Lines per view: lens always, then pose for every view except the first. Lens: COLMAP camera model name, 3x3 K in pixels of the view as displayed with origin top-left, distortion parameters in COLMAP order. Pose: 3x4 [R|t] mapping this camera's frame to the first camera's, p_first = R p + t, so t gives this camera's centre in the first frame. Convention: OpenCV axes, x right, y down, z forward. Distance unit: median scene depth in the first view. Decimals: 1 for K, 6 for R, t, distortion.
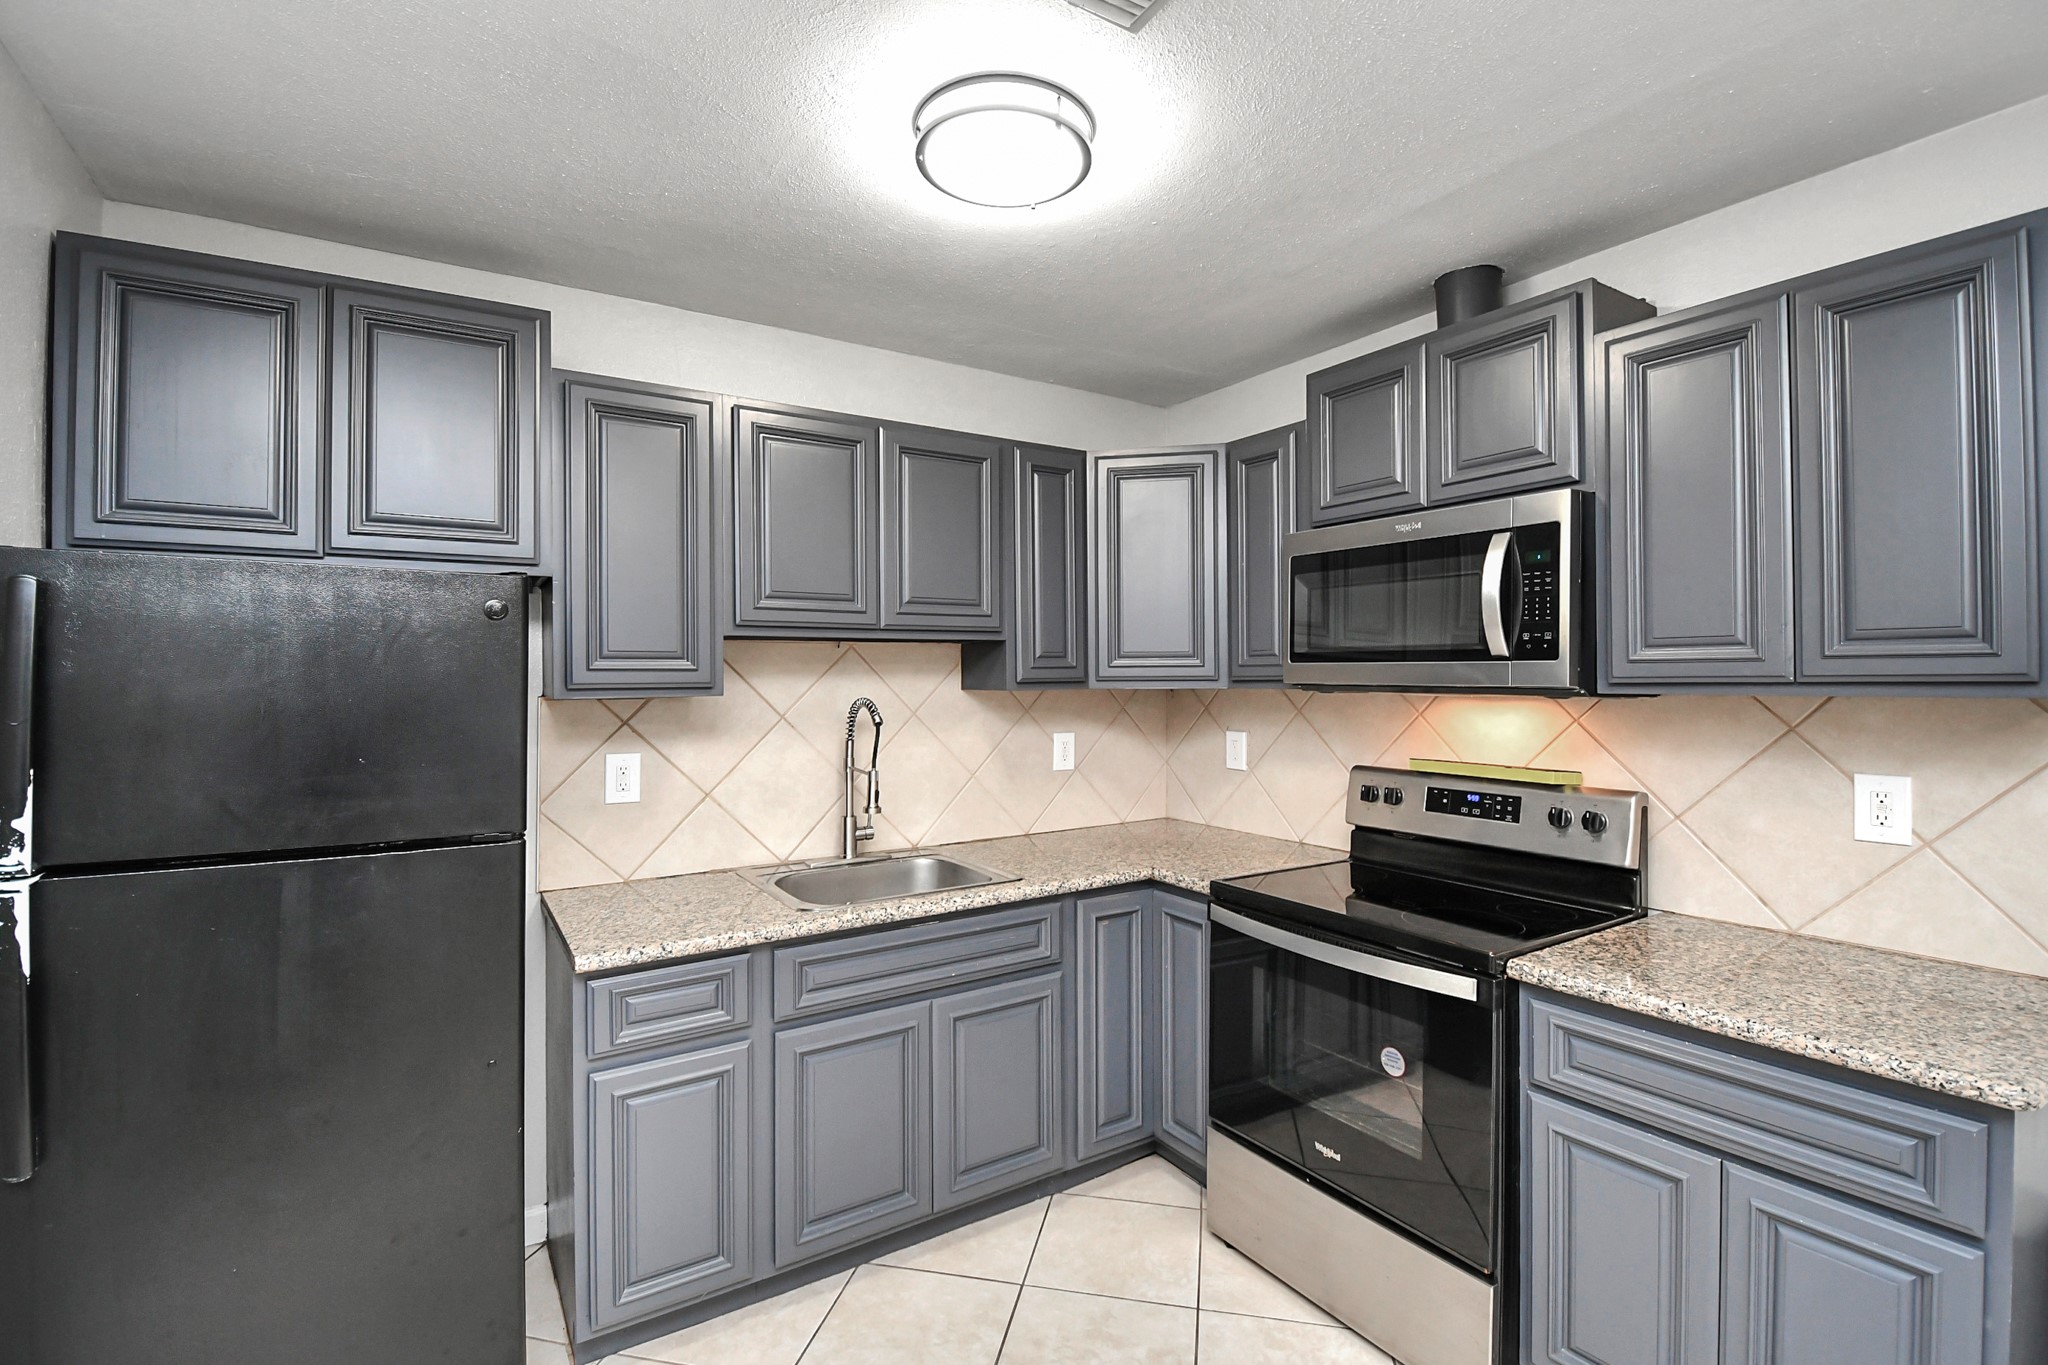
lens RADIAL K [[922.9, 0, 1023.2], [0, 922.9, 672.4], [0, 0, 1]] dist [0.011326, -0.021500]
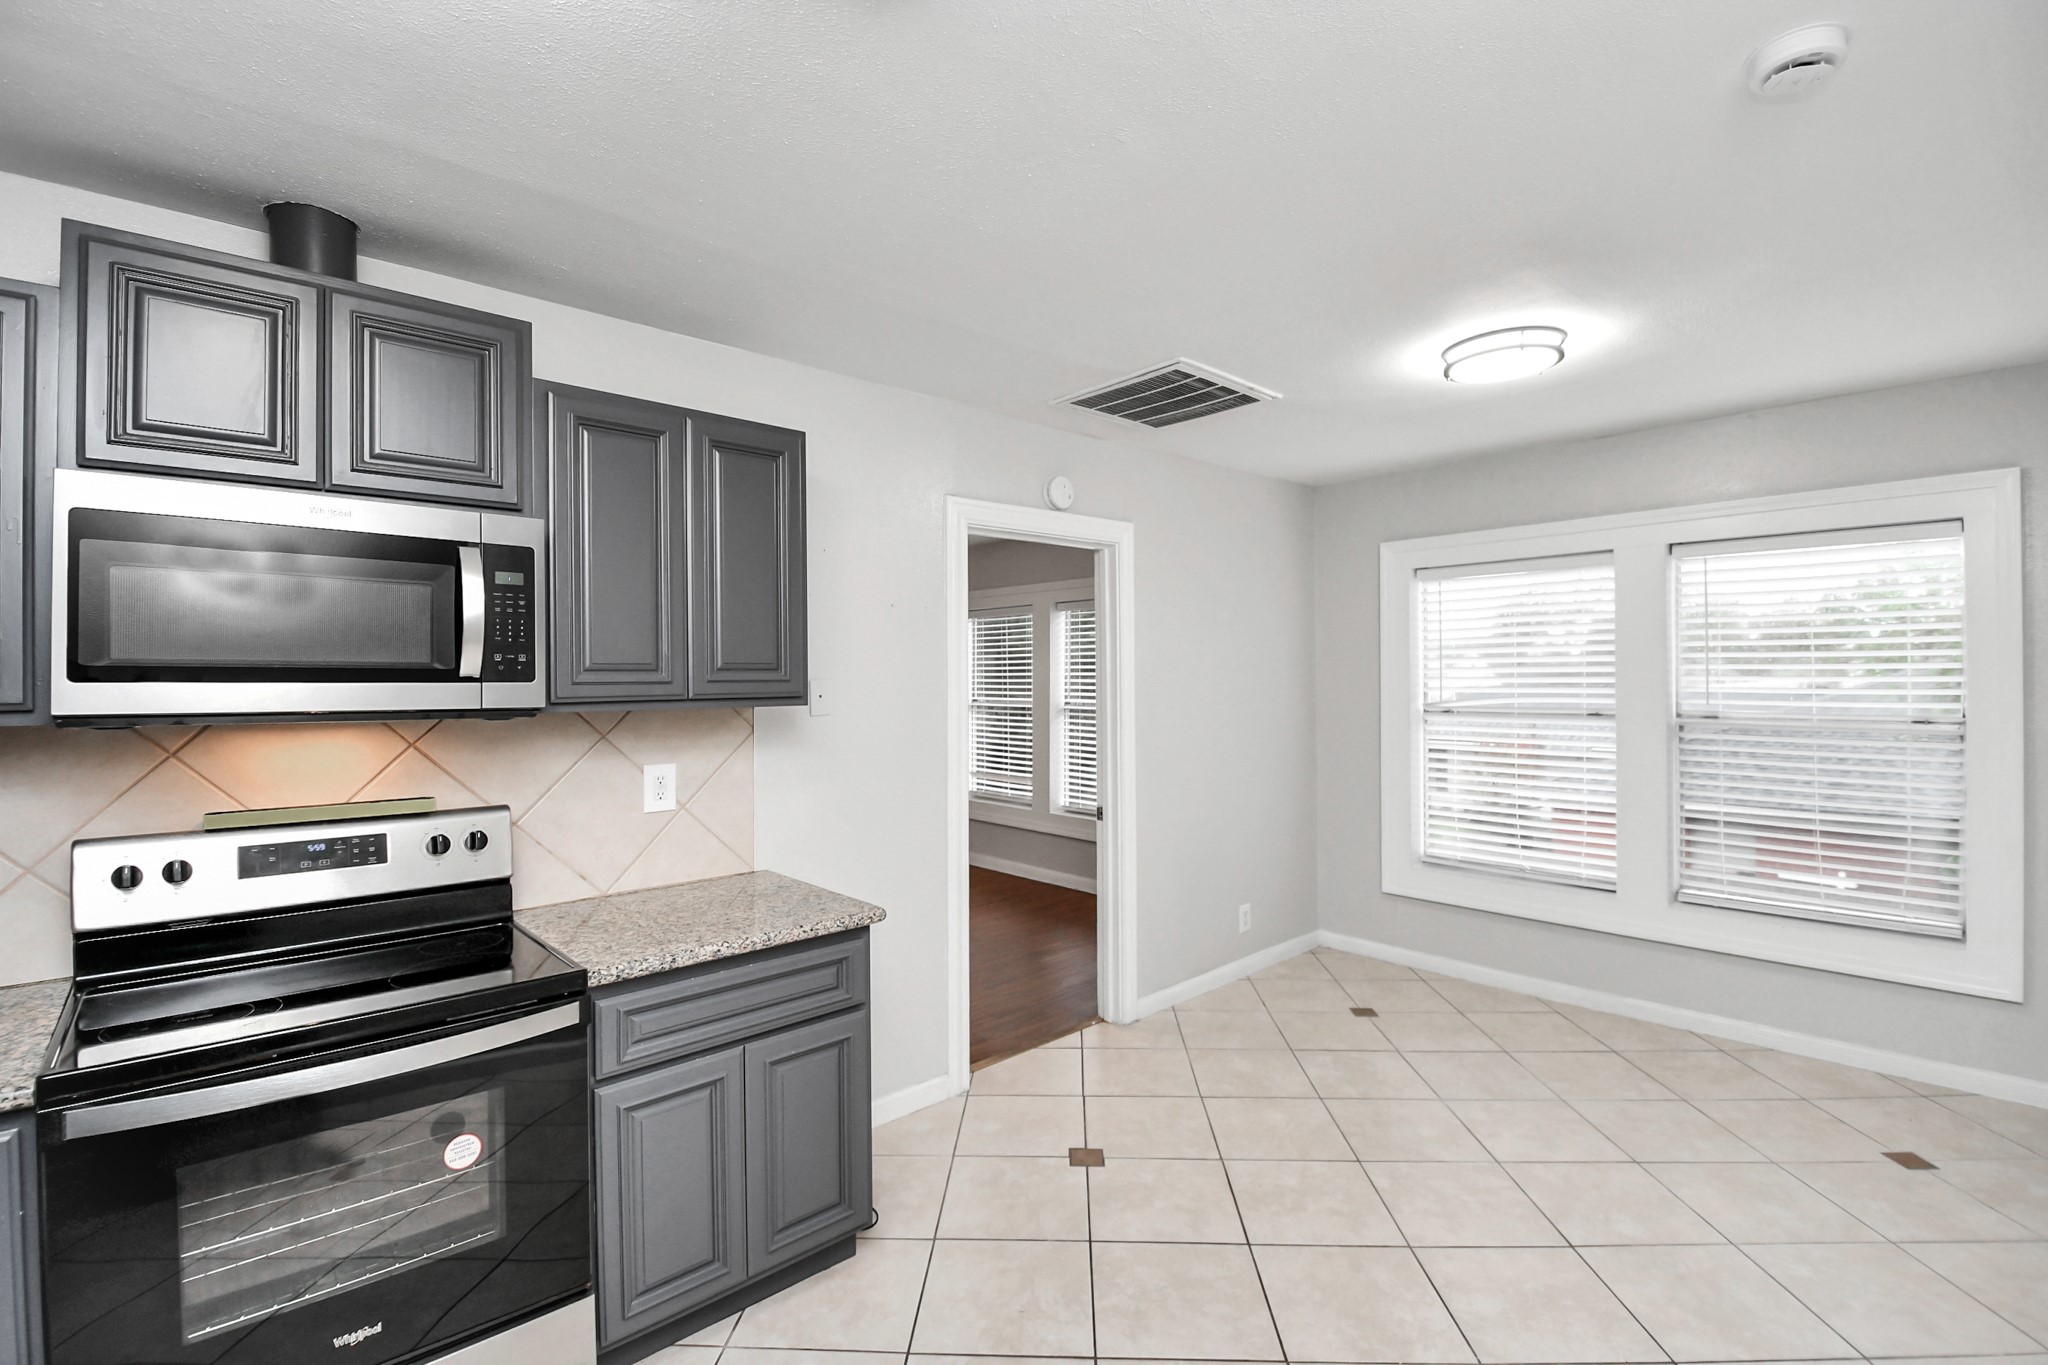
lens RADIAL K [[892.0, 0, 1024.0], [0, 892.0, 682.5], [0, 0, 1]] dist [0.028954, -0.027869]
pose [[-0.154841, 0.006186, 0.987920, -0.435244], [0.006155, 0.999967, -0.005297, -0.003526], [-0.987920, 0.005260, -0.154874, 0.533140]]
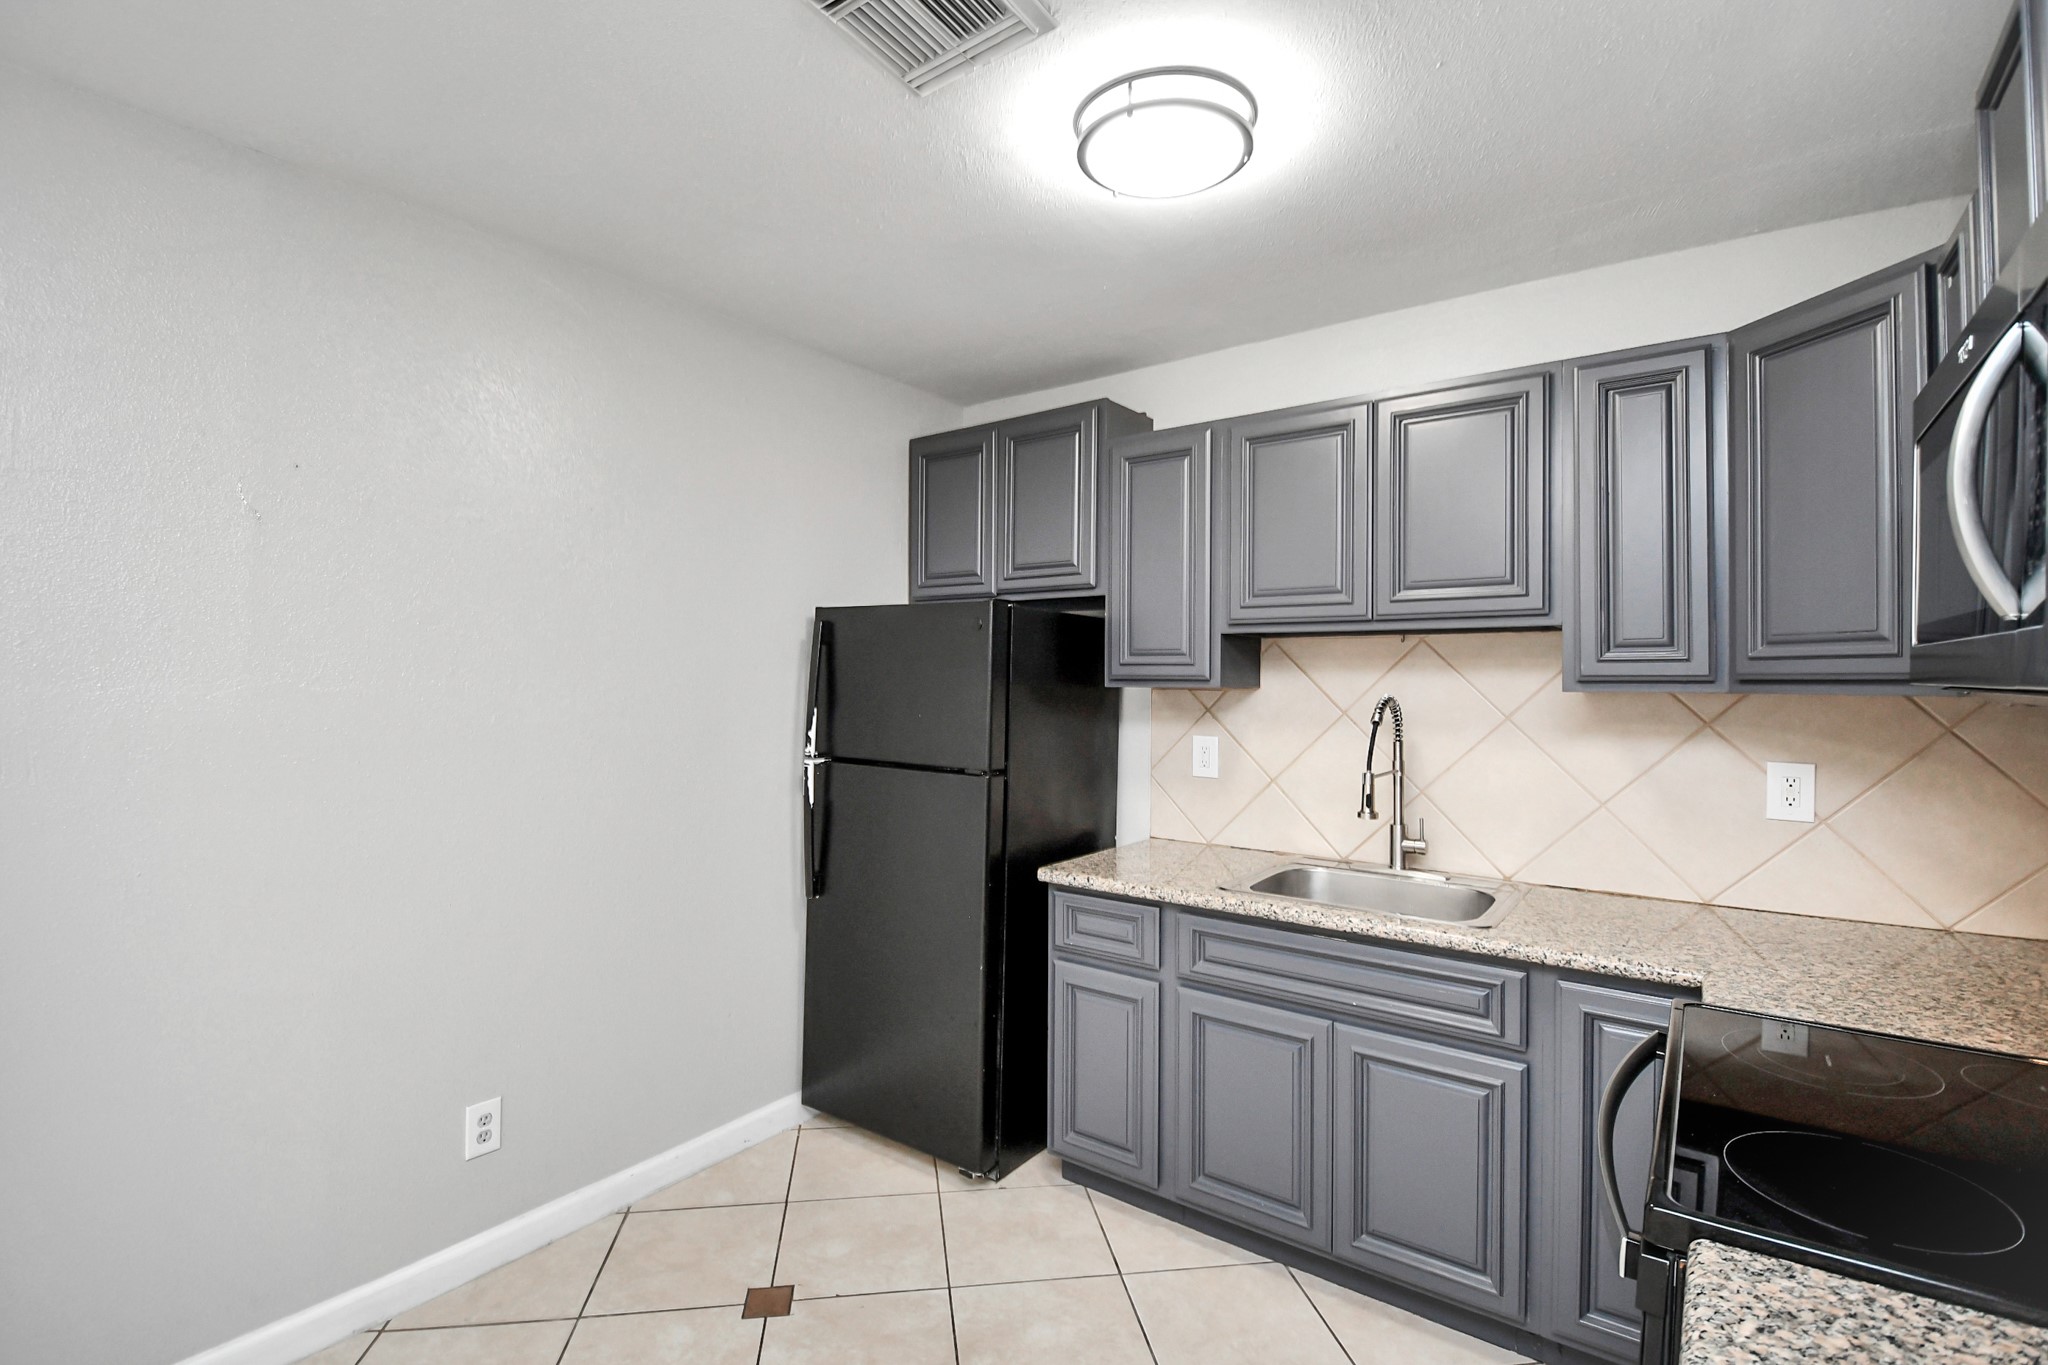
lens RADIAL K [[938.9, 0, 1009.4], [0, 938.9, 671.7], [0, 0, 1]] dist [0.007552, -0.020245]
pose [[0.347423, 0.000915, -0.937708, 0.689004], [-0.007526, 0.999970, -0.001813, 0.010492], [0.937678, 0.007687, 0.347420, 0.384089]]
